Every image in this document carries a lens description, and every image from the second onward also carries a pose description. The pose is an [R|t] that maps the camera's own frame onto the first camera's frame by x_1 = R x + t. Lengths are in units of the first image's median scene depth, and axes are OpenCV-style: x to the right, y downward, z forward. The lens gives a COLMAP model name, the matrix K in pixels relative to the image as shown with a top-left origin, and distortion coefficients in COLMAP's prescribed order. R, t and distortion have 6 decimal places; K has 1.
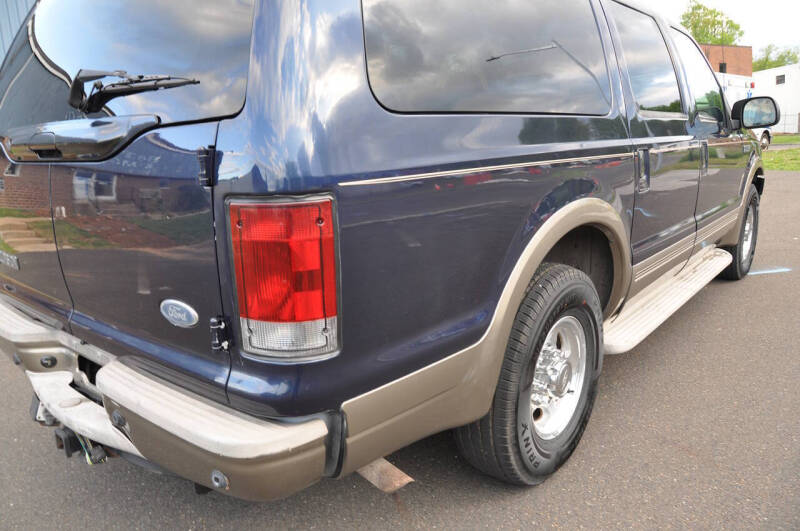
lens RADIAL K [[614.7, 0, 394.9], [0, 614.7, 266.0], [0, 0, 1]] dist [-0.170985, 0.124978]
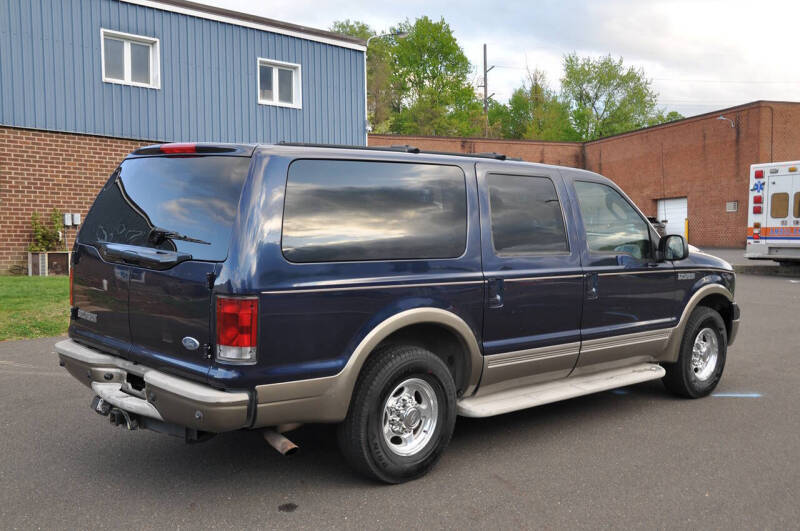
lens RADIAL K [[855.6, 0, 400.0], [0, 855.6, 265.5], [0, 0, 1]] dist [-0.008627, 0.001137]
pose [[0.992251, 0.071371, -0.101709, 0.553560], [-0.085411, 0.986297, -0.141150, 0.136678], [0.090241, 0.148743, 0.984750, -1.625480]]
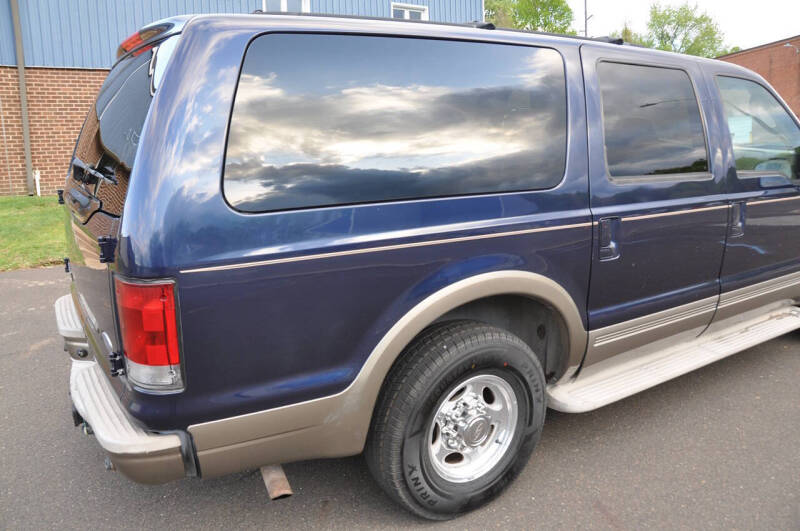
lens RADIAL K [[614.7, 0, 394.9], [0, 614.7, 266.0], [0, 0, 1]] dist [-0.170985, 0.124978]
pose [[0.952696, 0.096449, -0.288215, 0.521889], [-0.091348, 0.995332, 0.031131, -0.159995], [0.289872, -0.003331, 0.957060, -0.109036]]
